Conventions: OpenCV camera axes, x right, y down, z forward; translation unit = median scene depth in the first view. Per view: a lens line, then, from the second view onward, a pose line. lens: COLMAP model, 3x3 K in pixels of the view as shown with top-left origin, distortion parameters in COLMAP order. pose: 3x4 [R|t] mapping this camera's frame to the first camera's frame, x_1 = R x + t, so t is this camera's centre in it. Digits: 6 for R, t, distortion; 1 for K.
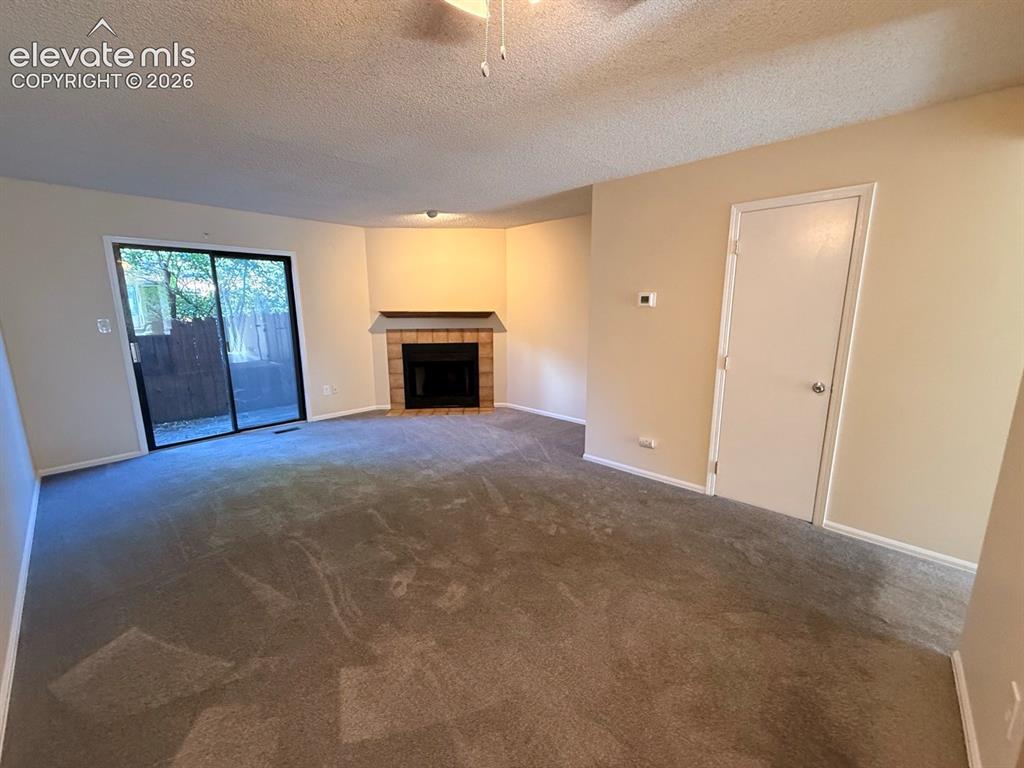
lens RADIAL K [[408.8, 0, 505.5], [0, 408.8, 383.0], [0, 0, 1]] dist [0.002924, -0.000697]
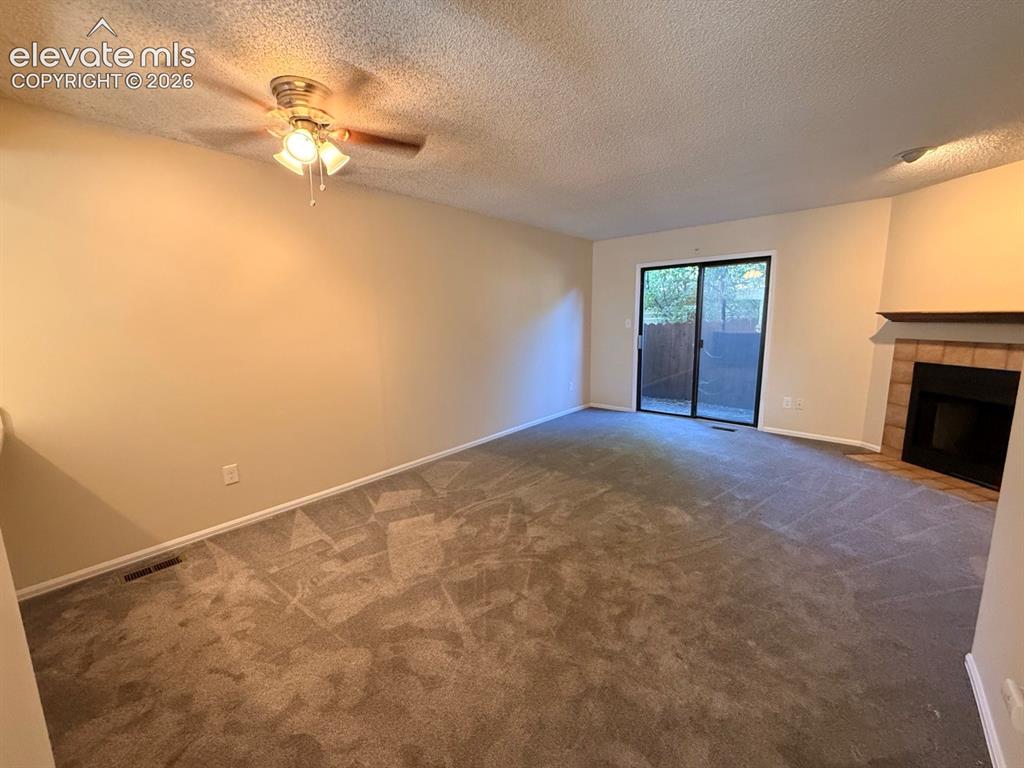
lens RADIAL K [[408.8, 0, 510.2], [0, 408.8, 384.4], [0, 0, 1]] dist [0.002924, -0.000697]
pose [[0.039715, 0.166497, -0.985242, 0.371876], [-0.167427, 0.973188, 0.157711, -0.055416], [0.985084, 0.158693, 0.066526, 0.324865]]
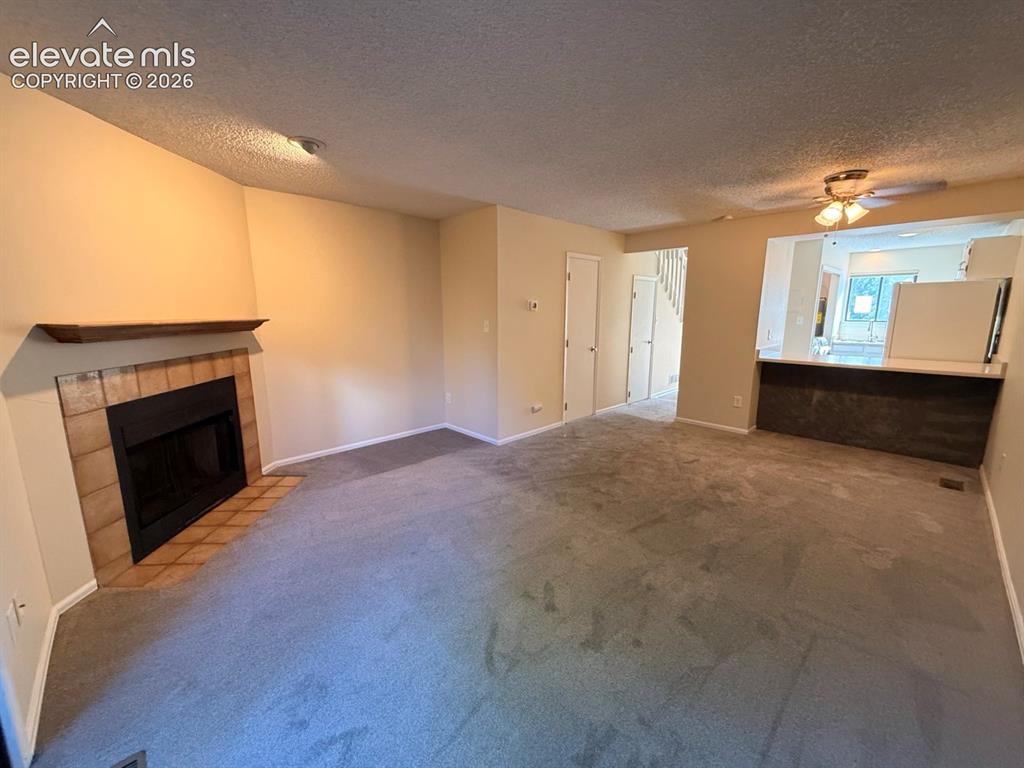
lens RADIAL K [[408.8, 0, 512.1], [0, 408.8, 383.3], [0, 0, 1]] dist [0.002924, -0.000697]
pose [[0.040803, -0.174044, 0.983892, -0.616170], [0.186596, 0.968716, 0.163621, -0.109854], [-0.981589, 0.176914, 0.072003, 0.588124]]
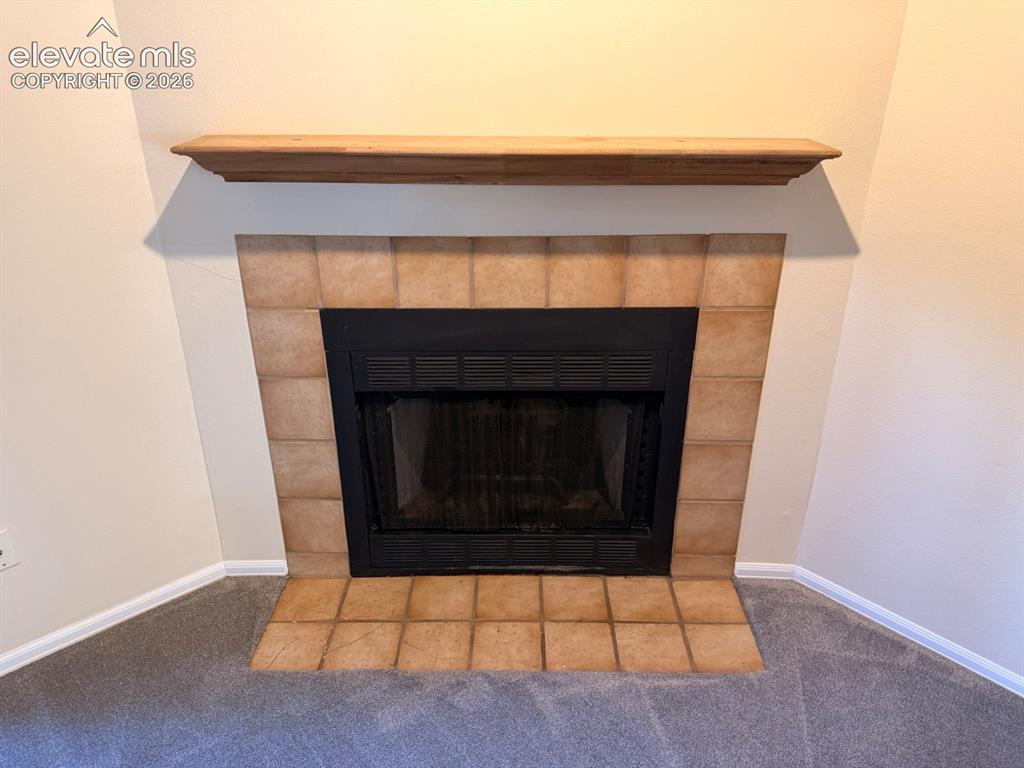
lens RADIAL K [[710.5, 0, 510.1], [0, 710.5, 381.3], [0, 0, 1]] dist [0.060008, 0.000717]
pose [[0.998118, 0.029309, -0.053868, -0.139613], [-0.015944, 0.972217, 0.233539, -0.144578], [0.059216, -0.232241, 0.970854, 0.654705]]
